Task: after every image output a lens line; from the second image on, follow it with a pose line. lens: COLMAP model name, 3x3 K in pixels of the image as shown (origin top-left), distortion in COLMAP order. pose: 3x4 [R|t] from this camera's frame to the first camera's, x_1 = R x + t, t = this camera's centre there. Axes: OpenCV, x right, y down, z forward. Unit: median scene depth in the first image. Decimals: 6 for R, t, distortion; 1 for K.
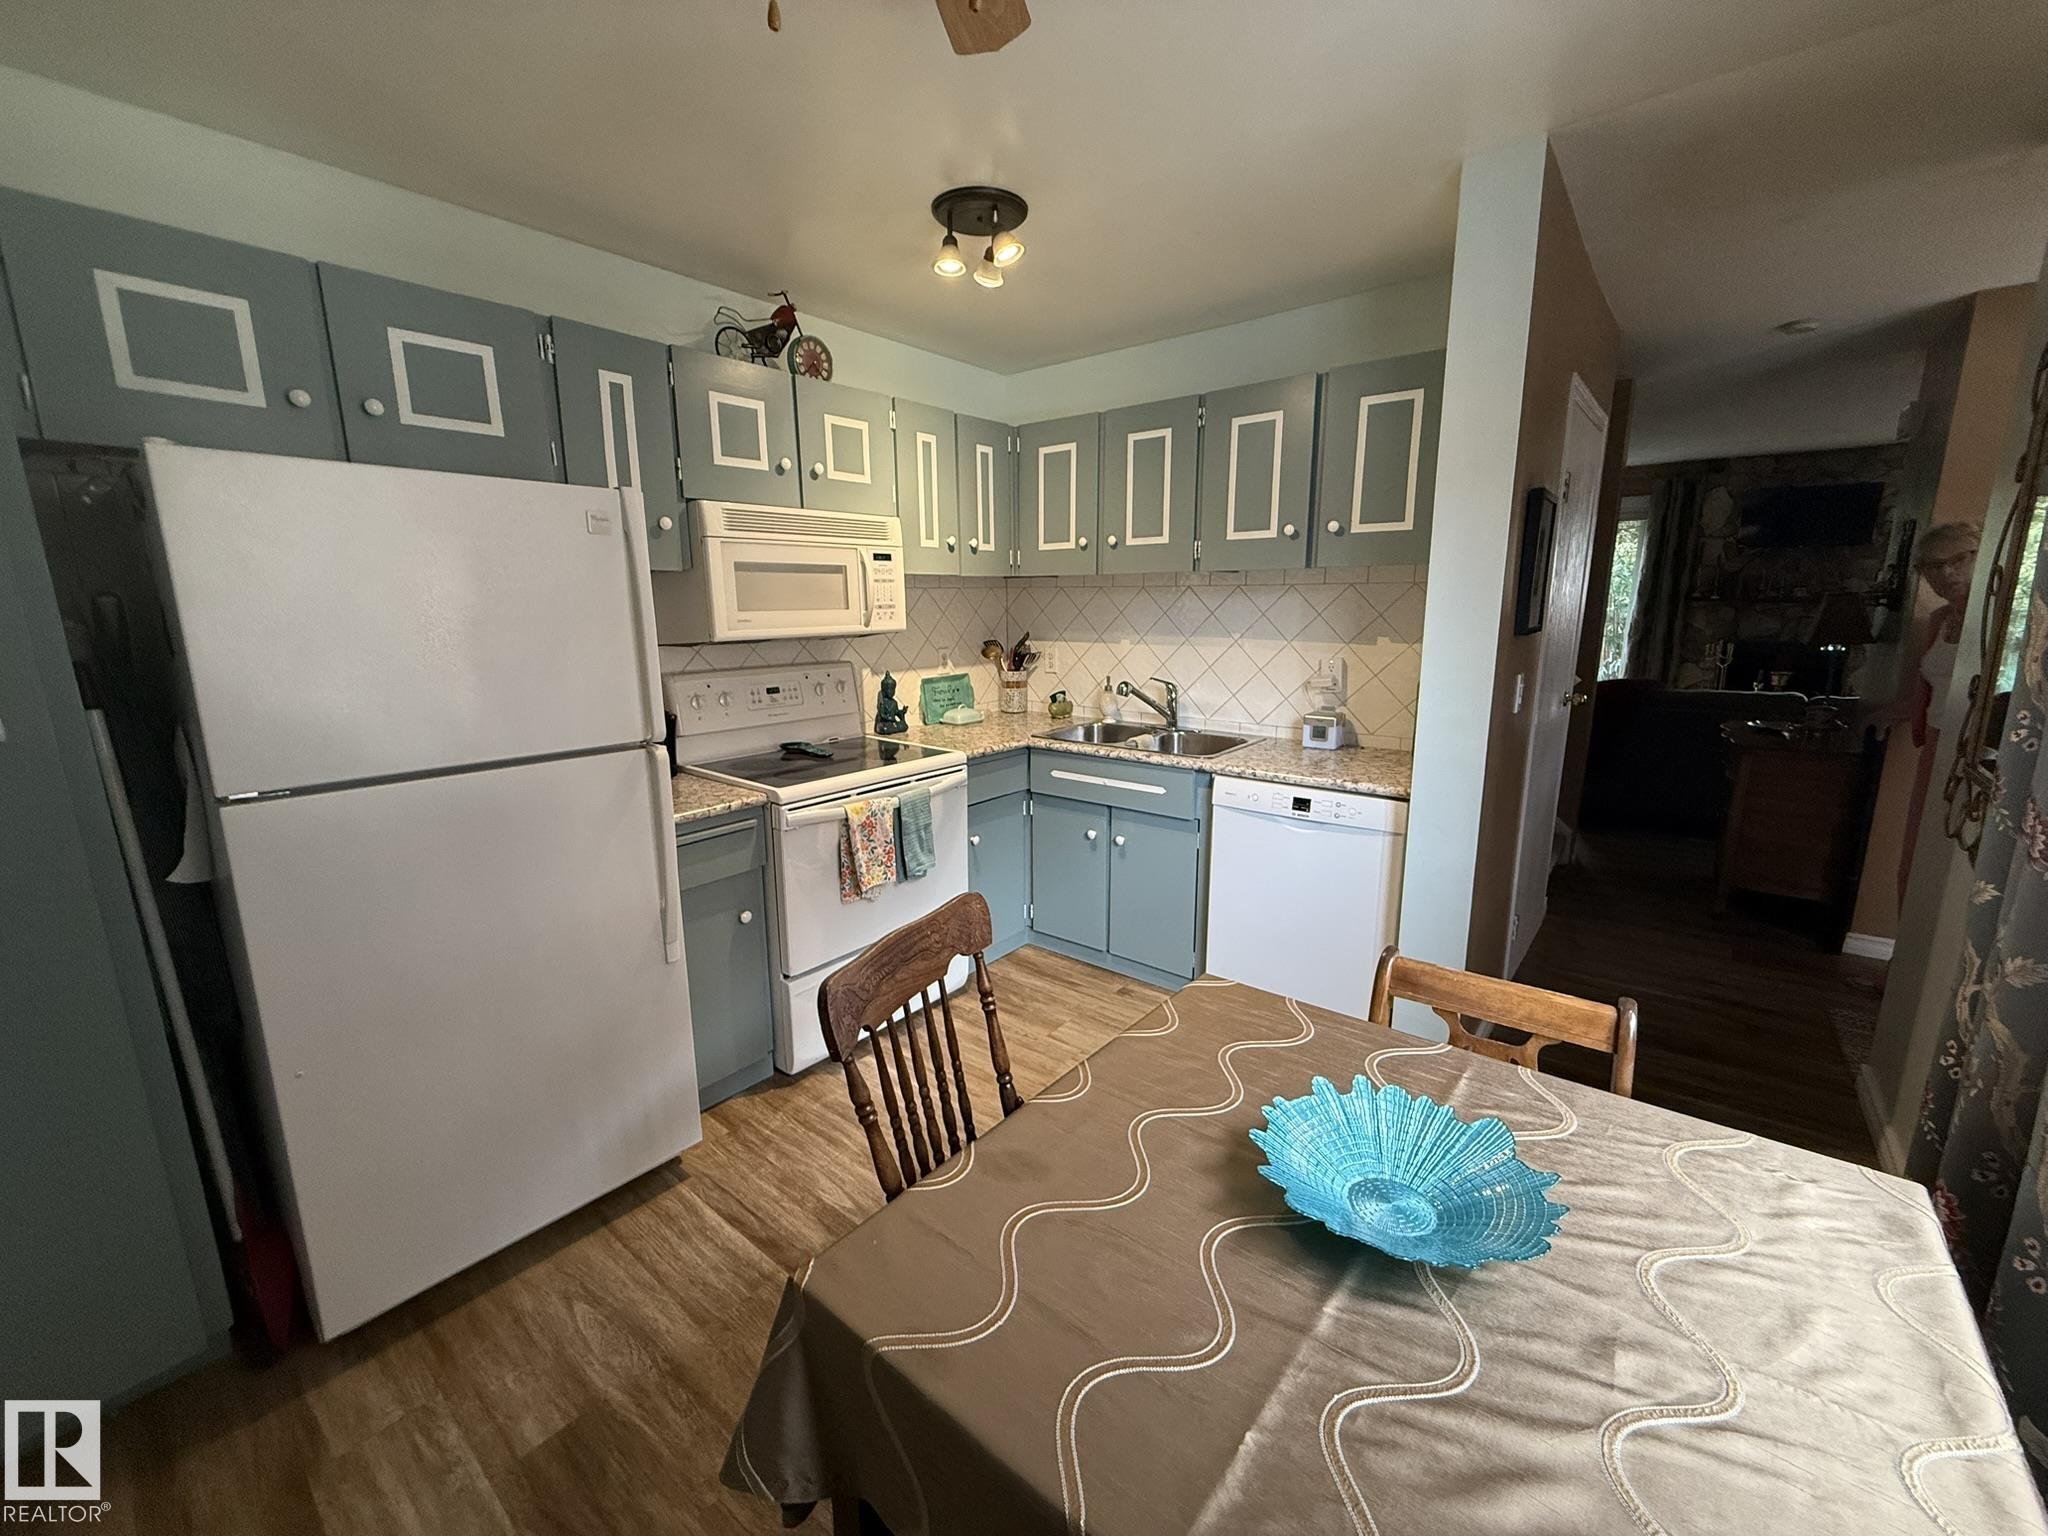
lens RADIAL K [[815.9, 0, 1016.5], [0, 815.9, 769.4], [0, 0, 1]] dist [0.000094, 0.000230]
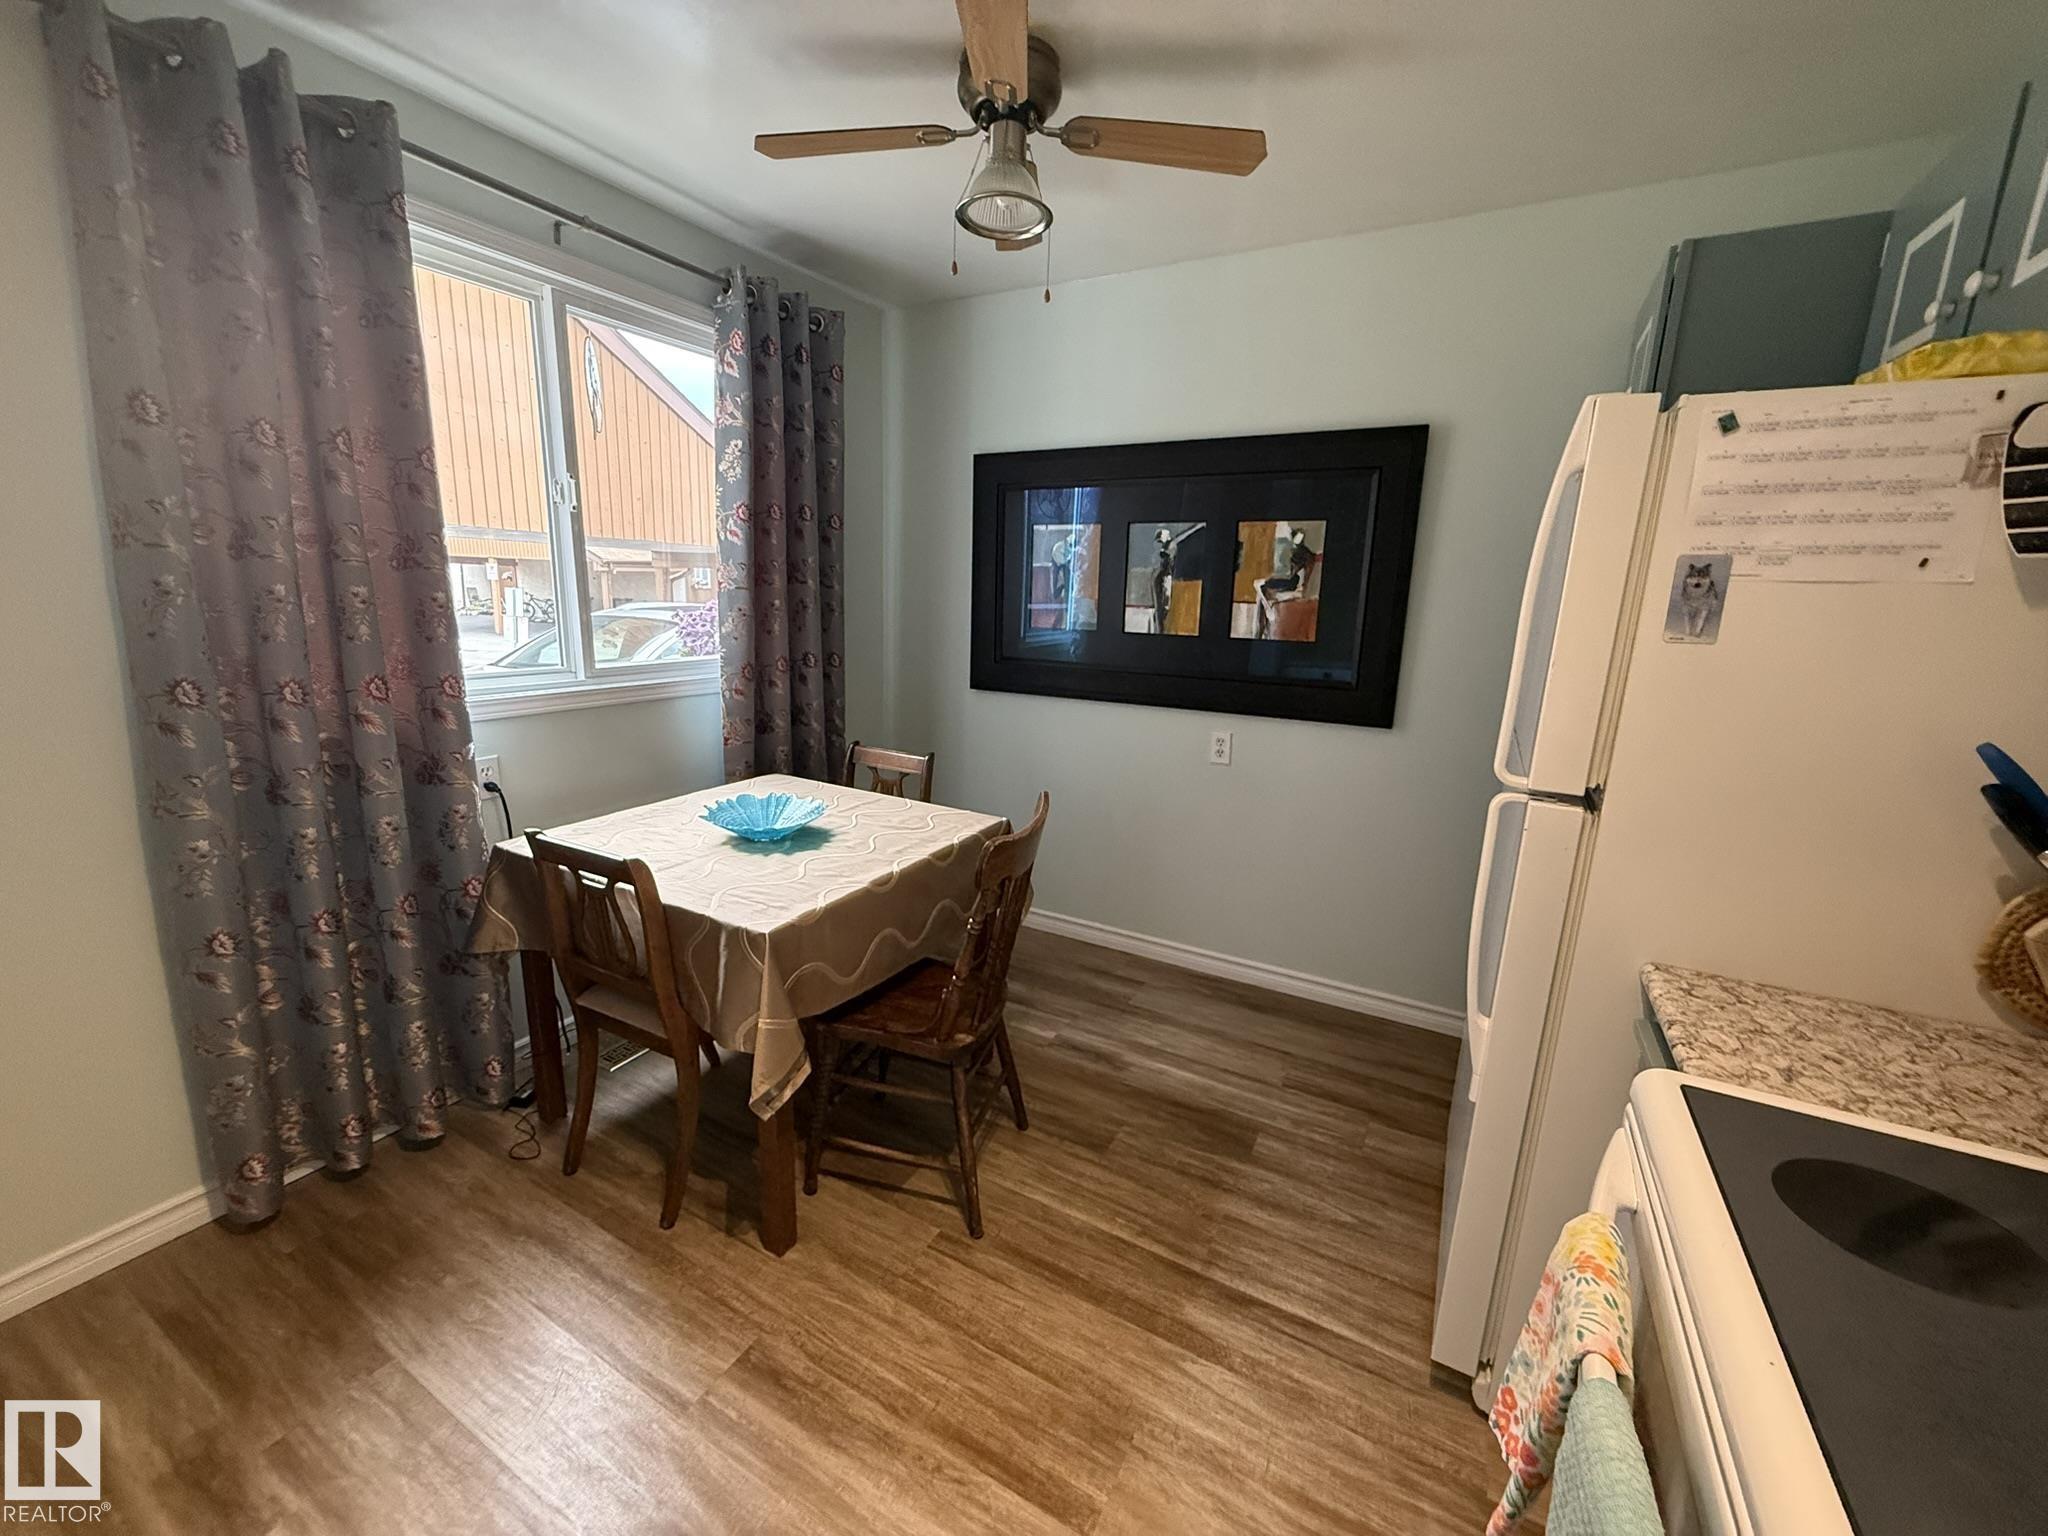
lens RADIAL K [[815.9, 0, 1015.8], [0, 815.9, 767.2], [0, 0, 1]] dist [0.000094, 0.000230]
pose [[-0.983719, 0.022302, -0.178322, 0.064111], [-0.053219, 0.911608, 0.407600, -0.229134], [0.171650, 0.410454, -0.895580, 1.161869]]
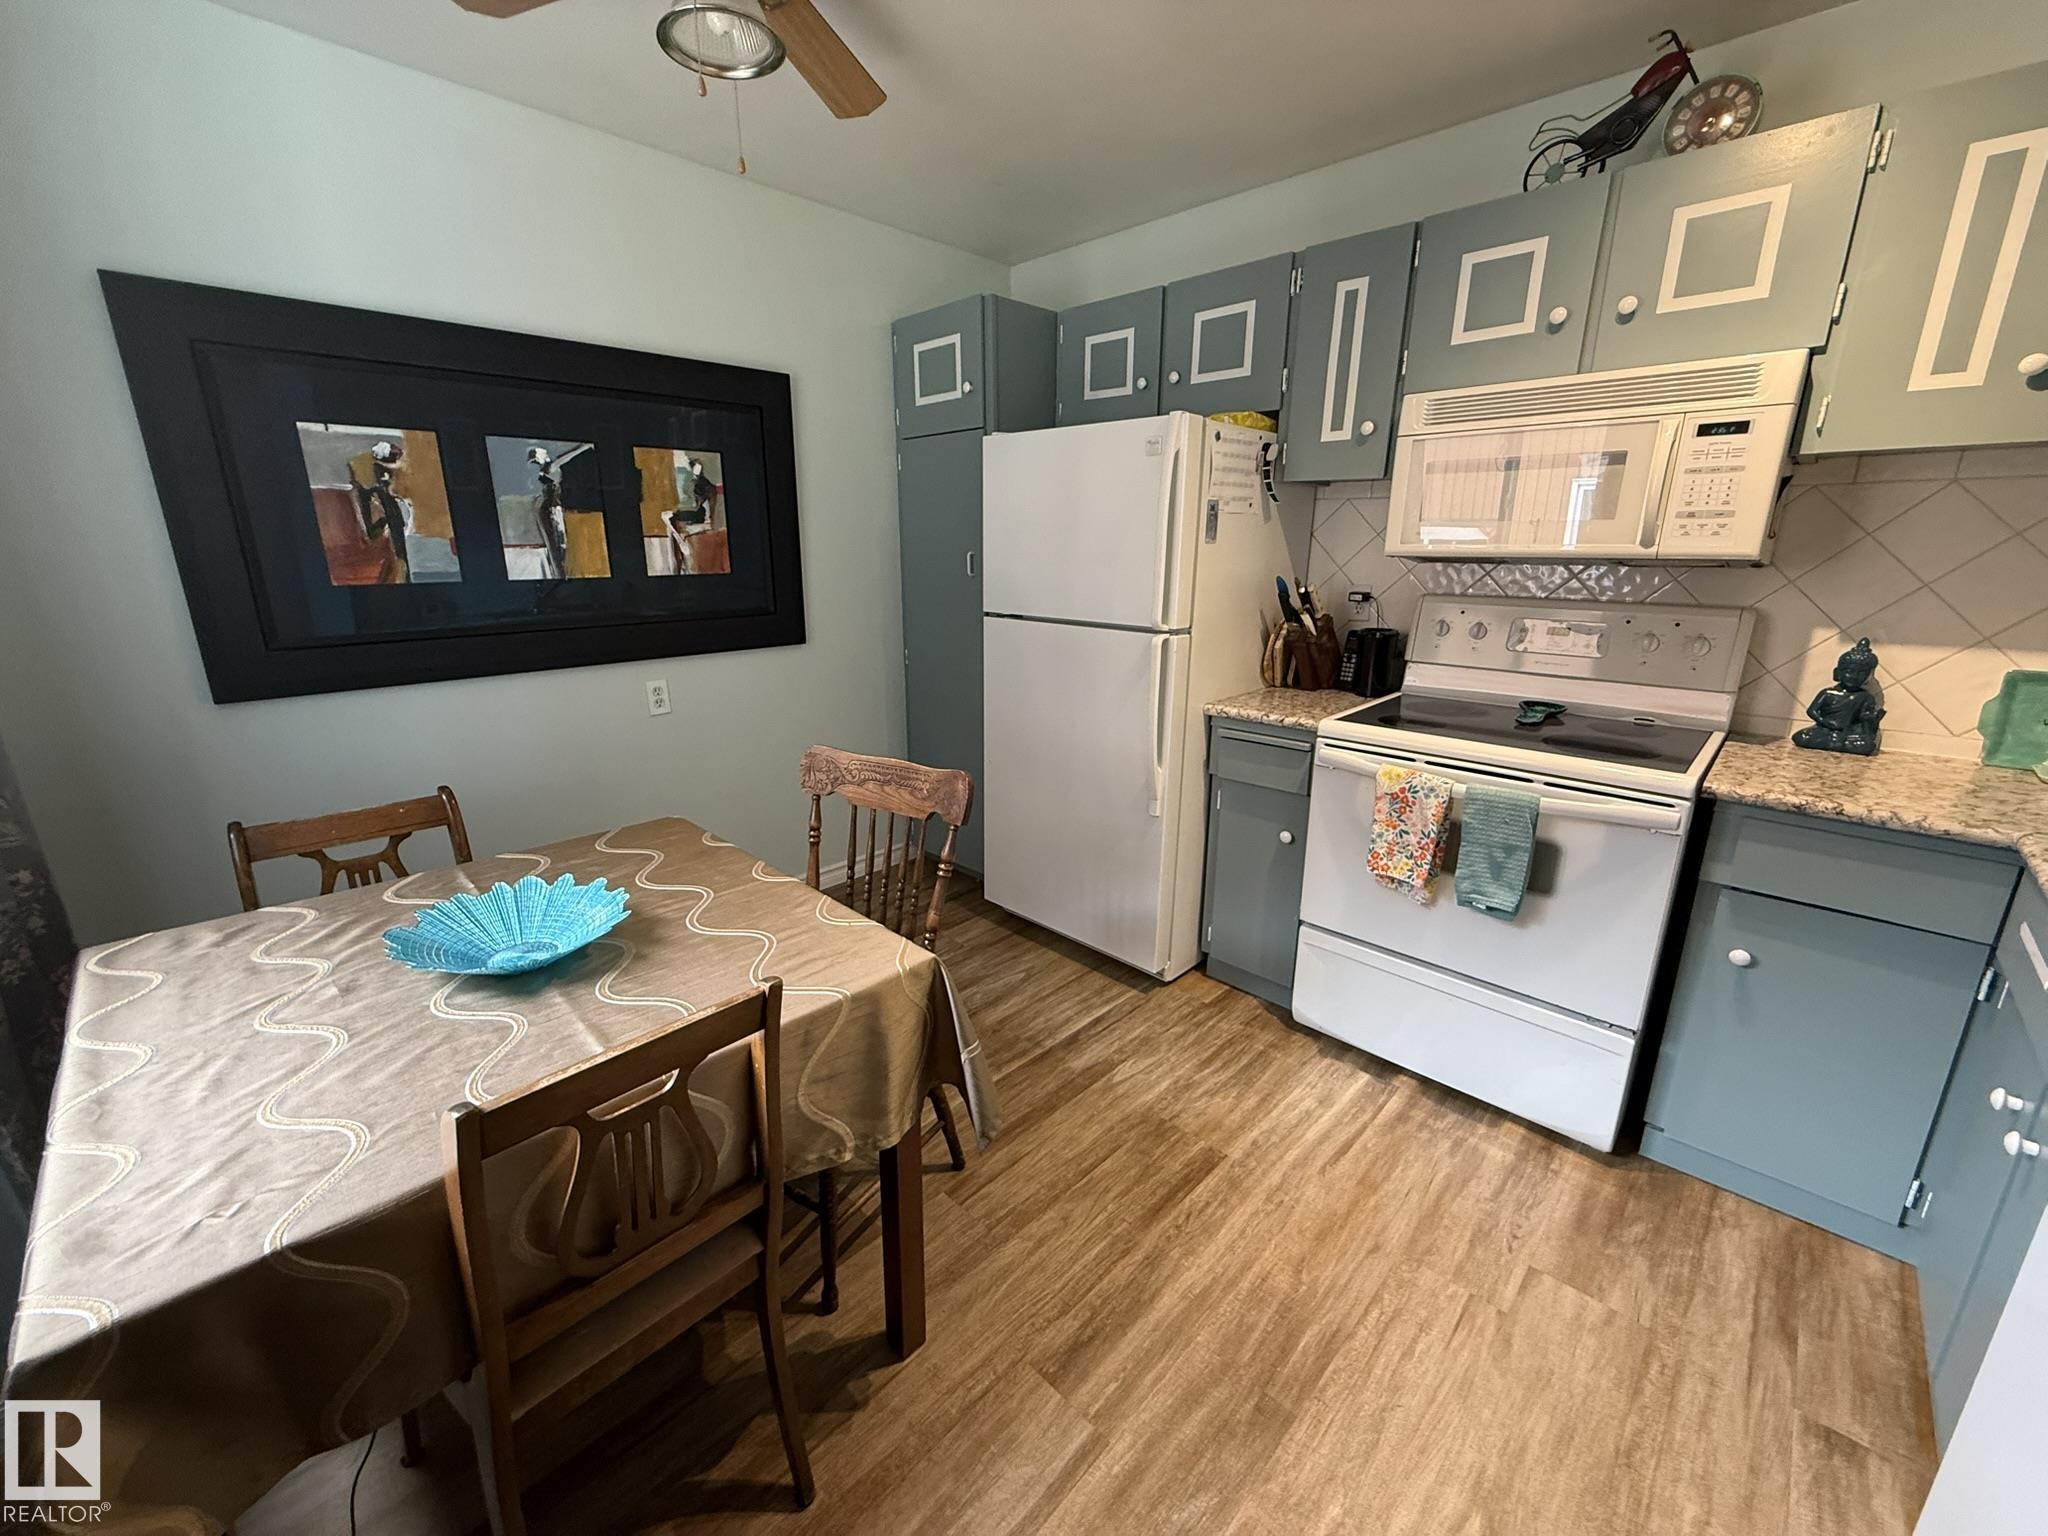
lens RADIAL K [[815.9, 0, 1016.6], [0, 815.9, 766.9], [0, 0, 1]] dist [0.000094, 0.000230]
pose [[-0.079981, 0.277976, -0.957253, 0.592562], [-0.201138, 0.936074, 0.288631, -0.113497], [0.976292, 0.215625, -0.018957, 0.652136]]
